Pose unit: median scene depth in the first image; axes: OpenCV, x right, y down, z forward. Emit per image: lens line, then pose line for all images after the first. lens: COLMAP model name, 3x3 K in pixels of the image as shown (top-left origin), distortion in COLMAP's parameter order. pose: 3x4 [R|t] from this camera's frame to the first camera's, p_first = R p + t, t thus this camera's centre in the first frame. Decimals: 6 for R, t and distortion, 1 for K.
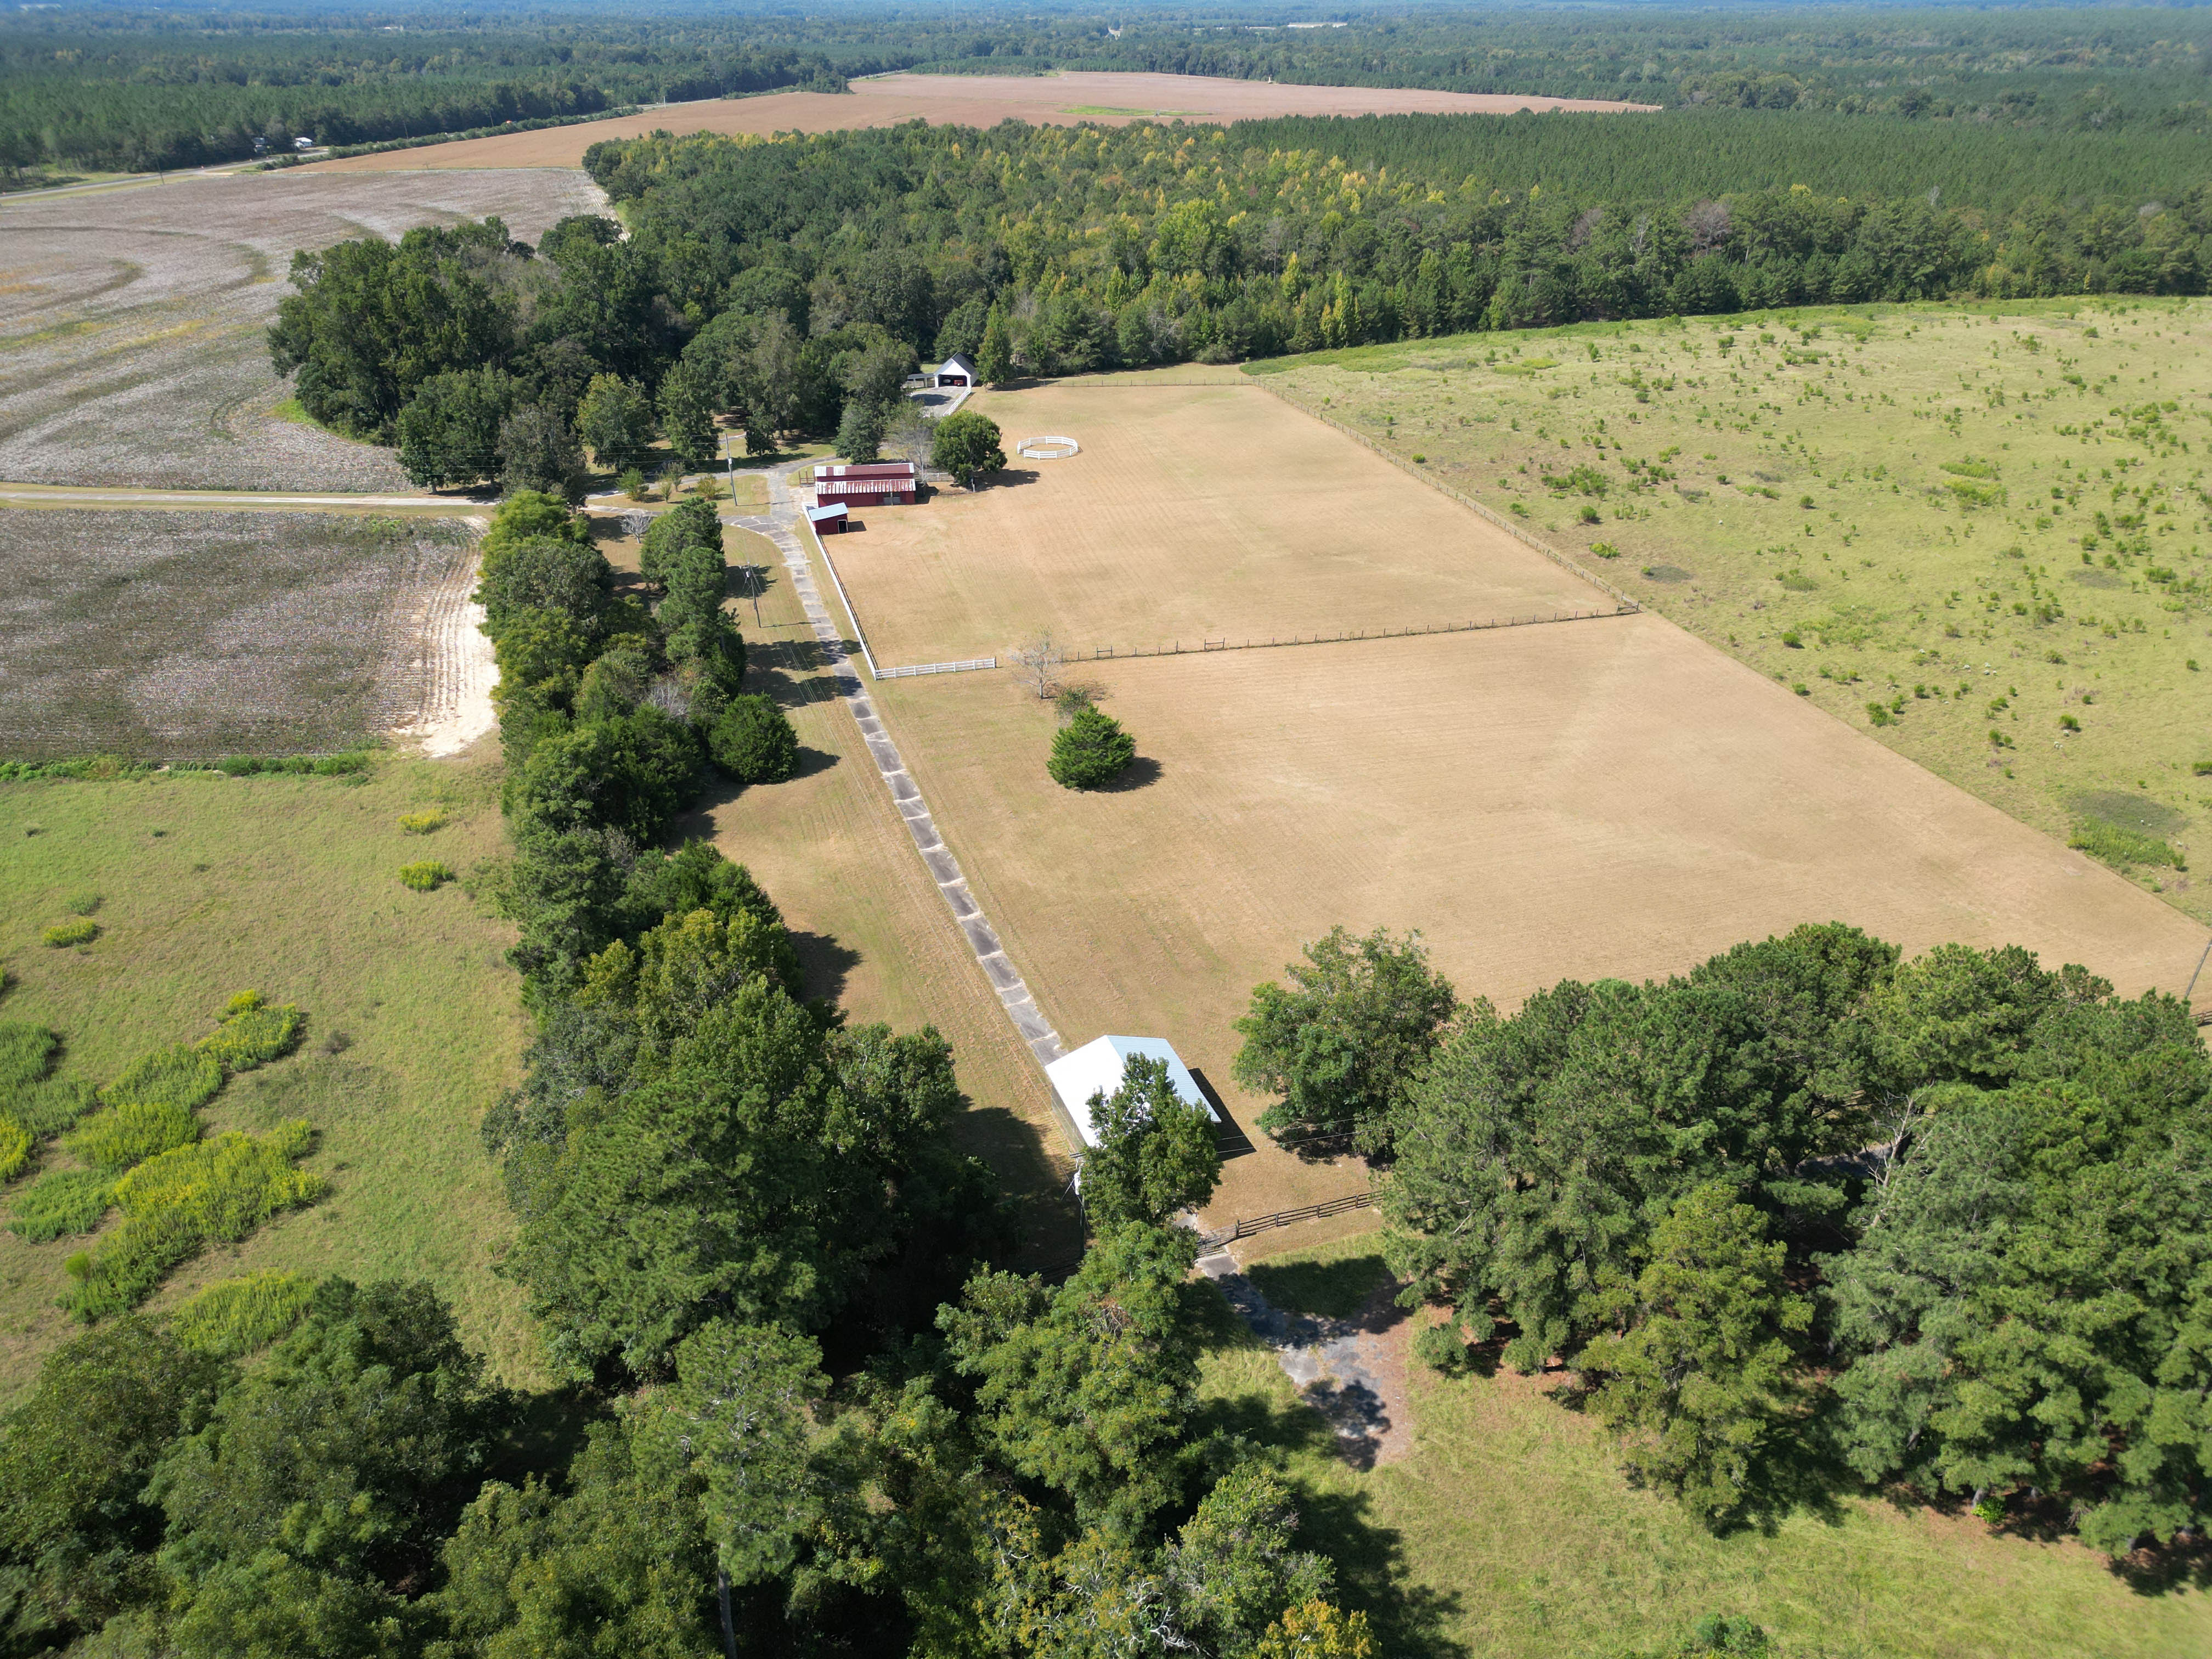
lens RADIAL K [[1550.2, 0, 1107.8], [0, 1550.2, 841.4], [0, 0, 1]] dist [0.064320, -0.052008]
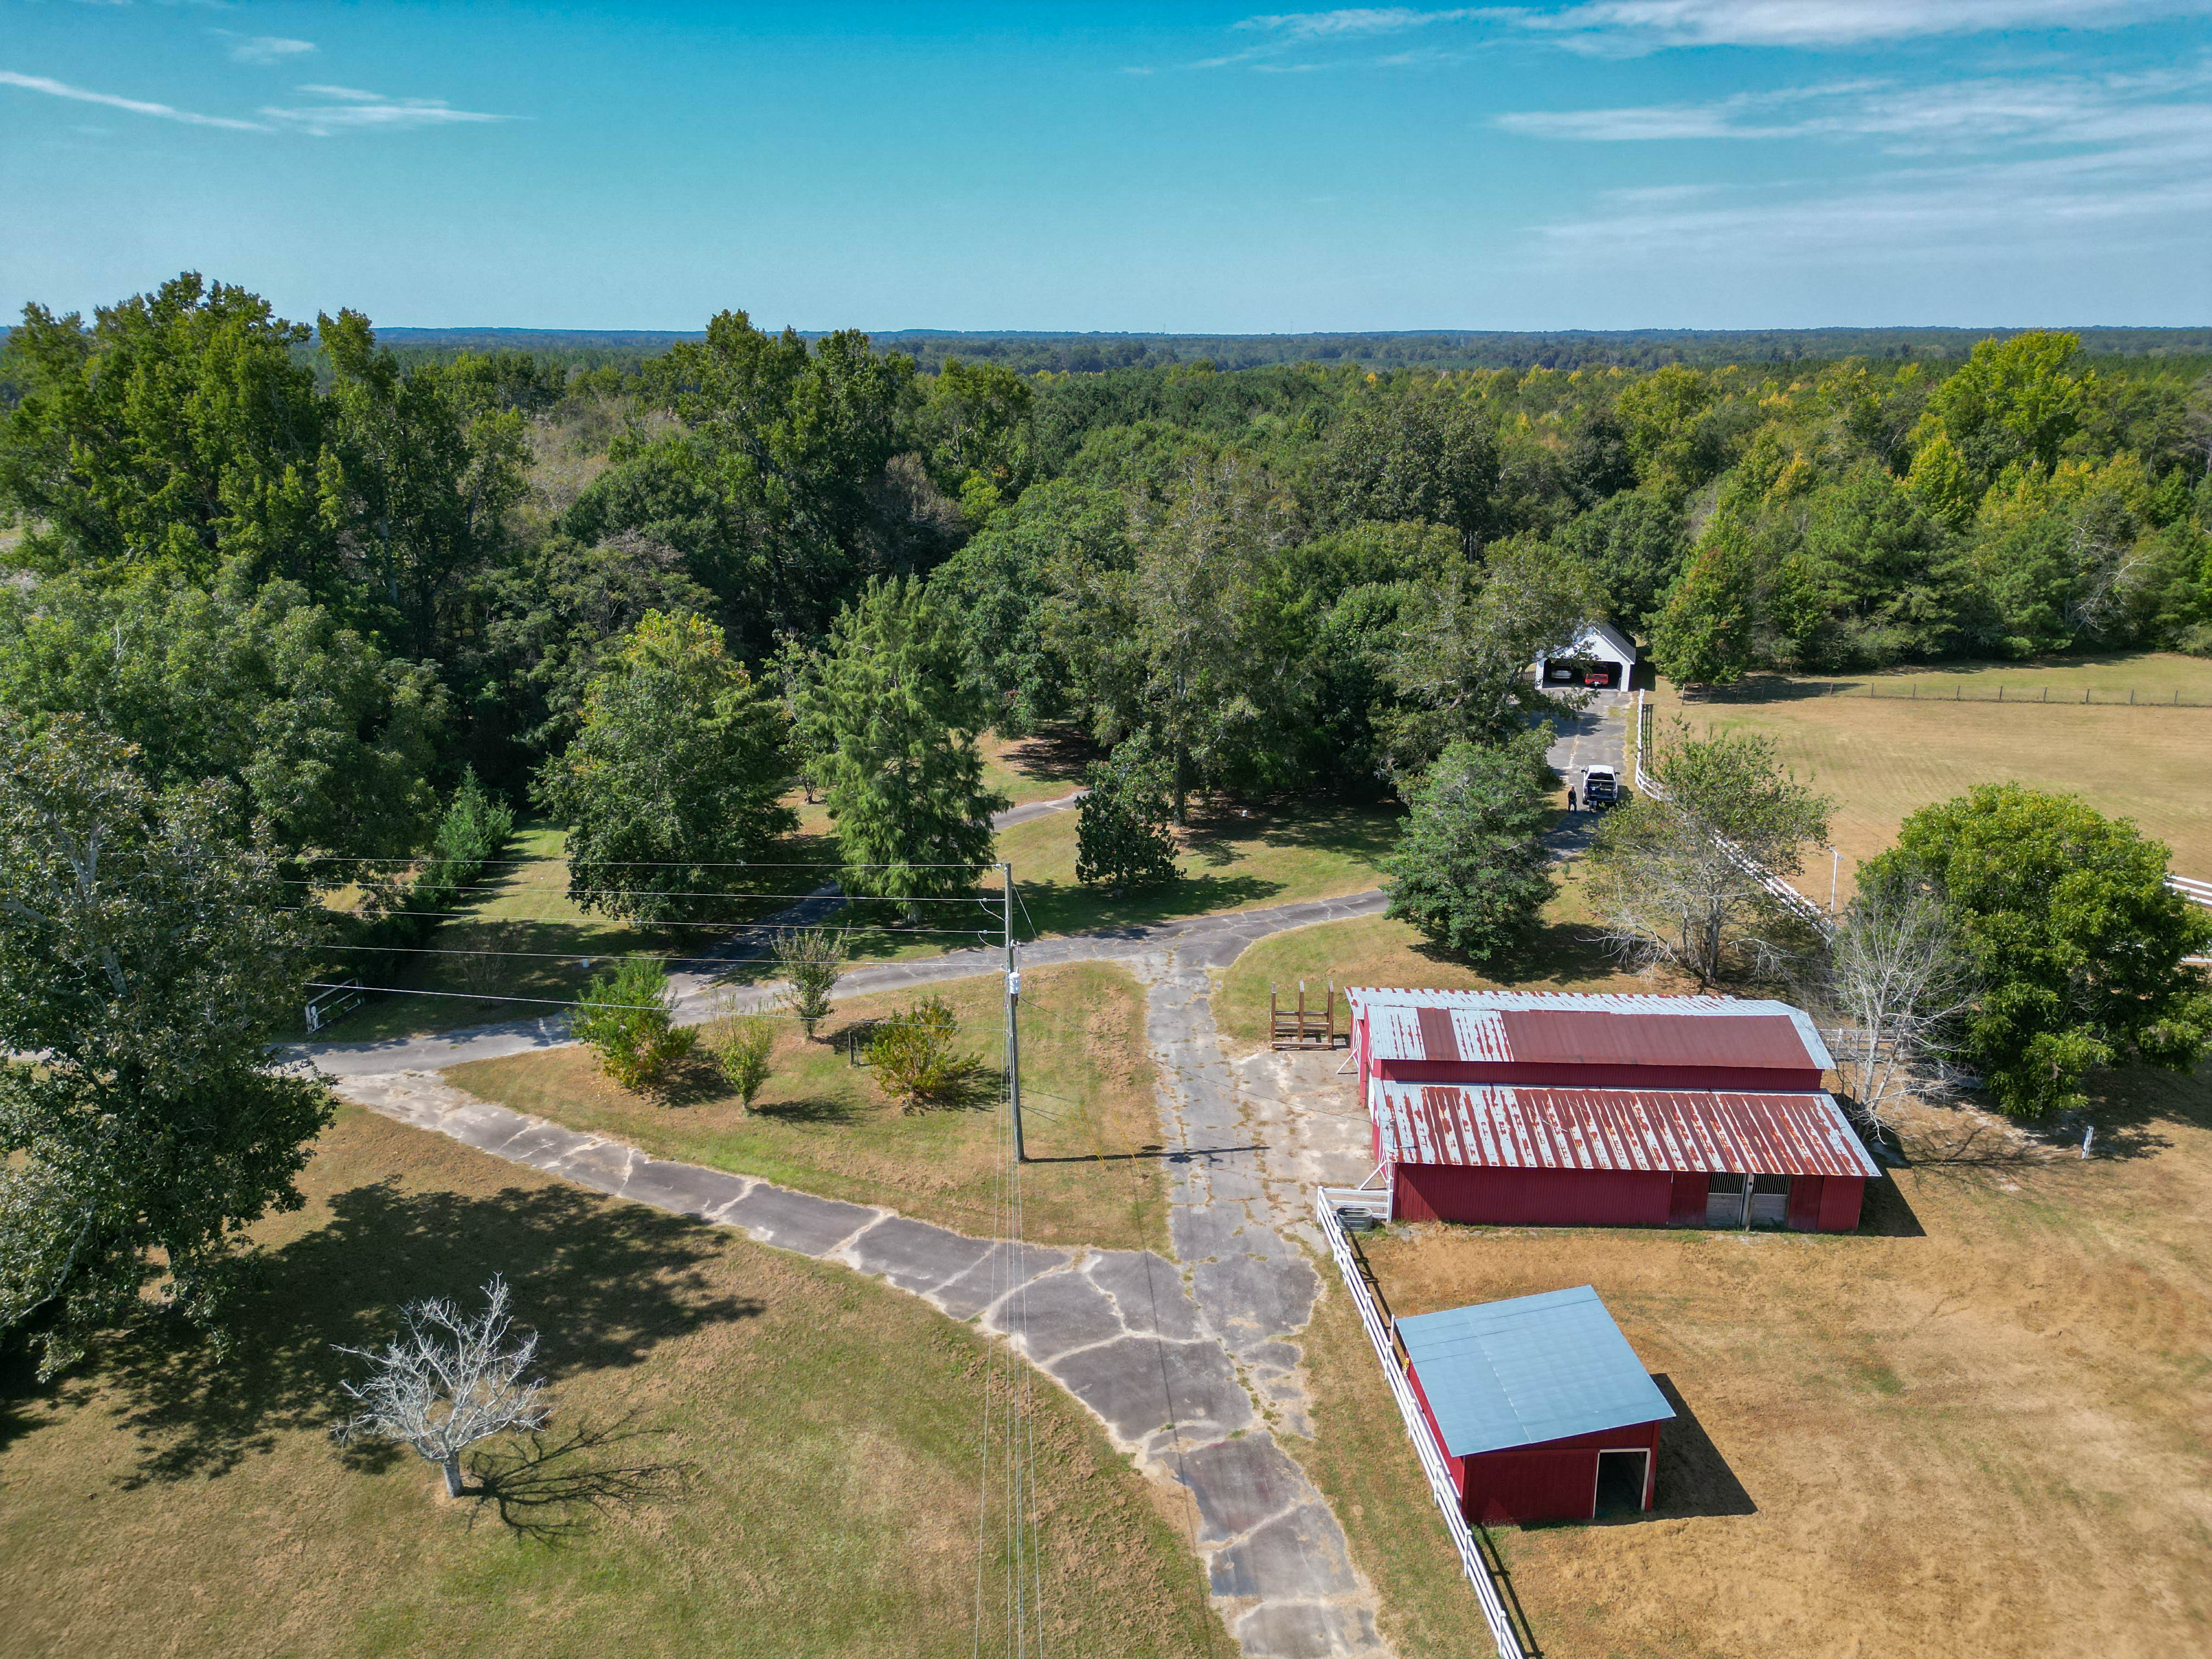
lens RADIAL K [[1550.2, 0, 1100.8], [0, 1550.2, 820.5], [0, 0, 1]] dist [0.064320, -0.052008]
pose [[0.981061, 0.056167, -0.185375, -0.156942], [-0.091098, 0.978379, -0.185674, -0.186744], [0.170938, 0.199045, 0.964967, 0.647461]]
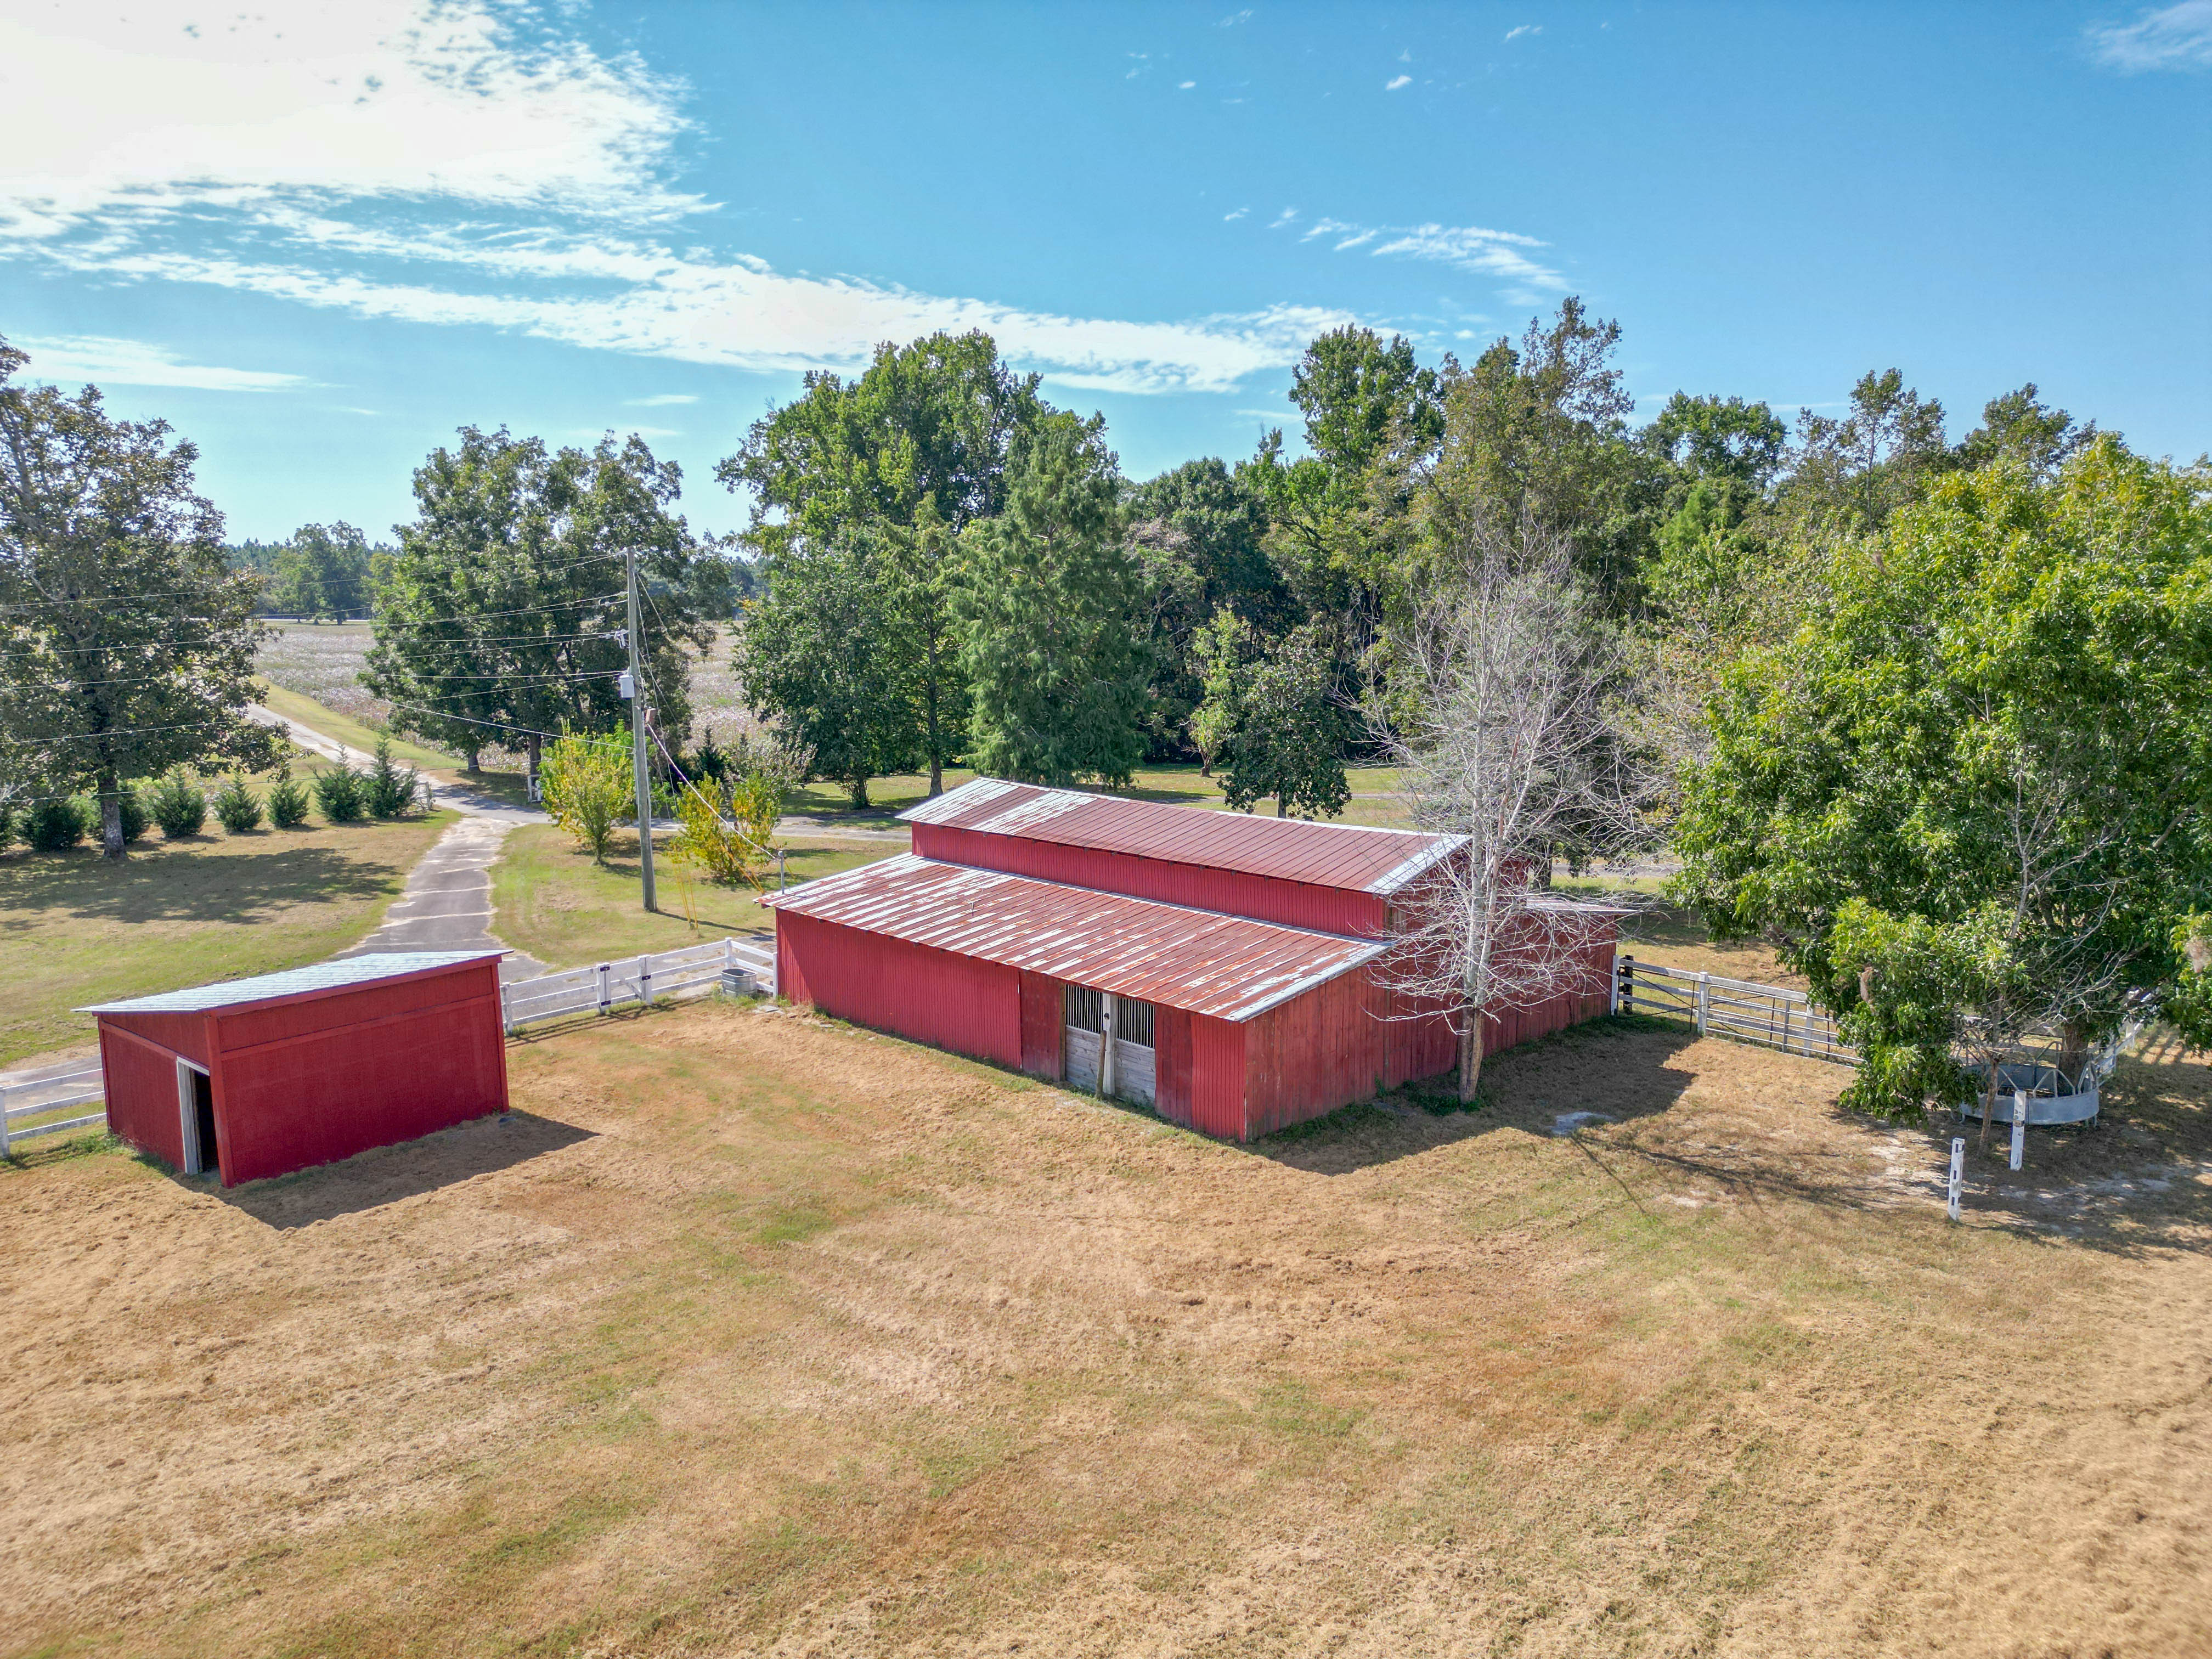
lens RADIAL K [[1550.2, 0, 1102.9], [0, 1550.2, 830.5], [0, 0, 1]] dist [0.064320, -0.052008]
pose [[0.581210, 0.118815, -0.805033, -0.036958], [-0.389705, 0.909103, -0.147181, -0.182196], [0.714370, 0.399268, 0.574683, 0.773036]]
